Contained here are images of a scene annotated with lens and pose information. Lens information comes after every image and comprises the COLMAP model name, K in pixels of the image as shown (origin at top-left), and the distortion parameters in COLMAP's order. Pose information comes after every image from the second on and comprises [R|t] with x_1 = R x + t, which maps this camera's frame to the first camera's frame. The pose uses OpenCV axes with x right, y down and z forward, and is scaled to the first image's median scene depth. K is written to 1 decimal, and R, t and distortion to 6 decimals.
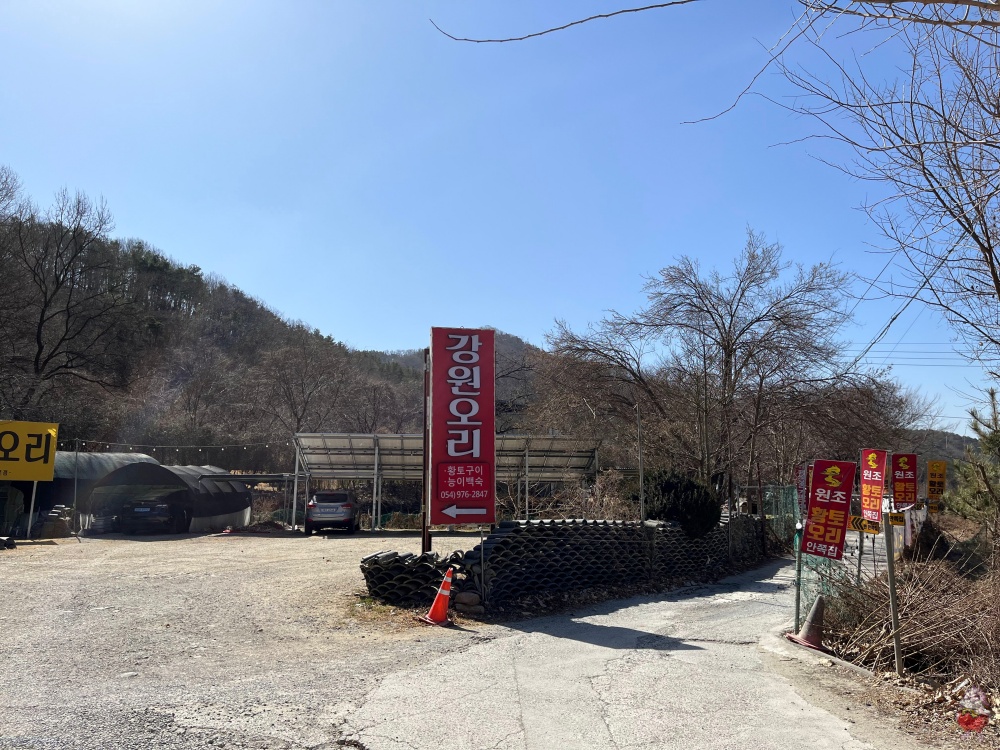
lens RADIAL K [[747.6, 0, 501.8], [0, 747.6, 380.5], [0, 0, 1]] dist [0.069652, -0.077954]
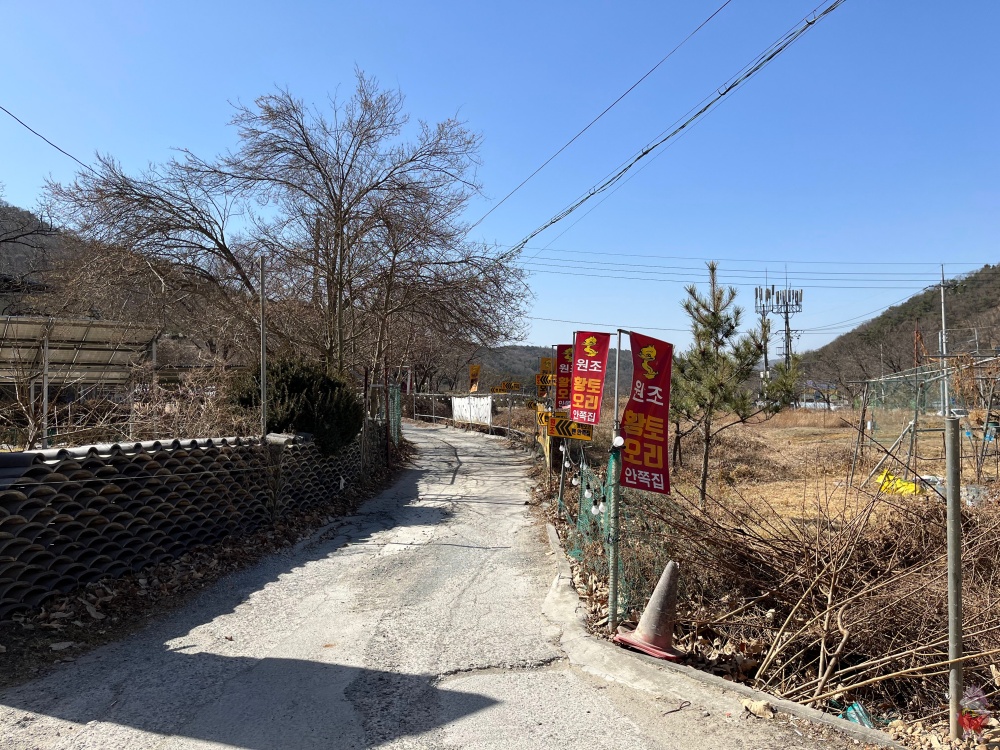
lens RADIAL K [[747.6, 0, 501.8], [0, 747.6, 380.5], [0, 0, 1]] dist [0.069652, -0.077954]
pose [[0.837297, 0.000092, 0.546749, 0.003545], [-0.069798, 0.991836, 0.106722, 0.061588], [-0.542276, -0.127519, 0.830467, 0.391460]]
